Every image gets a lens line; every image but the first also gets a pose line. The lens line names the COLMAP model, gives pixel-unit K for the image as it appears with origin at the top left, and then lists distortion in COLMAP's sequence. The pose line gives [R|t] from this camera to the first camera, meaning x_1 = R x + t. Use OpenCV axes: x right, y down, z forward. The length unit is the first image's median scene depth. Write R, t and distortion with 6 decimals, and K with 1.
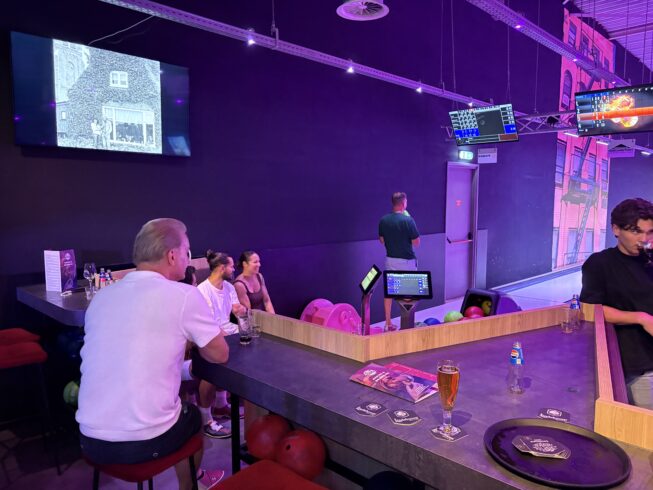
lens RADIAL K [[491.8, 0, 326.5], [0, 491.8, 245.0], [0, 0, 1]] dist [0.071708, -0.080911]
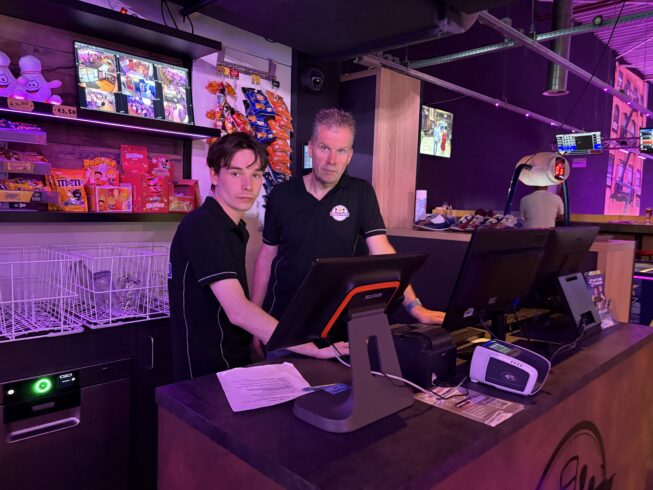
lens RADIAL K [[491.8, 0, 326.5], [0, 491.8, 245.0], [0, 0, 1]] dist [0.071708, -0.080911]
pose [[0.999435, 0.030682, -0.013710, -0.434642], [-0.030877, 0.999421, -0.014289, 0.127147], [0.013263, 0.014705, 0.999804, -0.586524]]
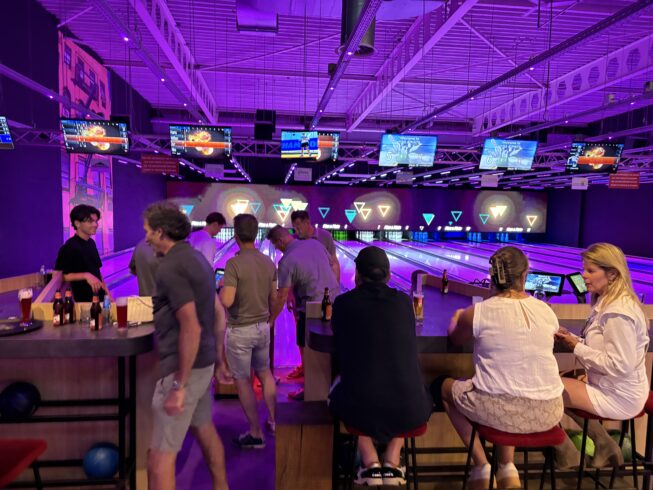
lens RADIAL K [[491.8, 0, 326.5], [0, 491.8, 245.0], [0, 0, 1]] dist [0.071708, -0.080911]
pose [[0.631090, -0.050395, 0.774071, -0.046794], [0.053732, 0.998331, 0.021188, 0.016079], [-0.773847, 0.028221, 0.632744, -0.217358]]
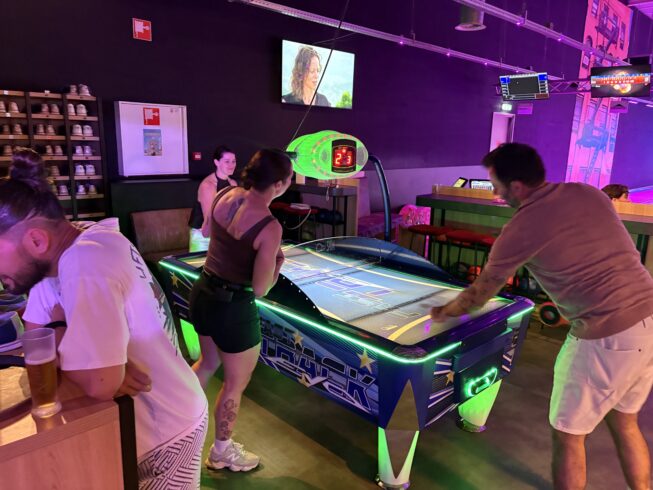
lens RADIAL K [[491.8, 0, 326.5], [0, 491.8, 245.0], [0, 0, 1]] dist [0.071708, -0.080911]
pose [[0.999614, 0.024394, -0.013262, -0.192667], [-0.022738, 0.993310, 0.113221, 0.051232], [0.015935, -0.112876, 0.993481, -0.413547]]
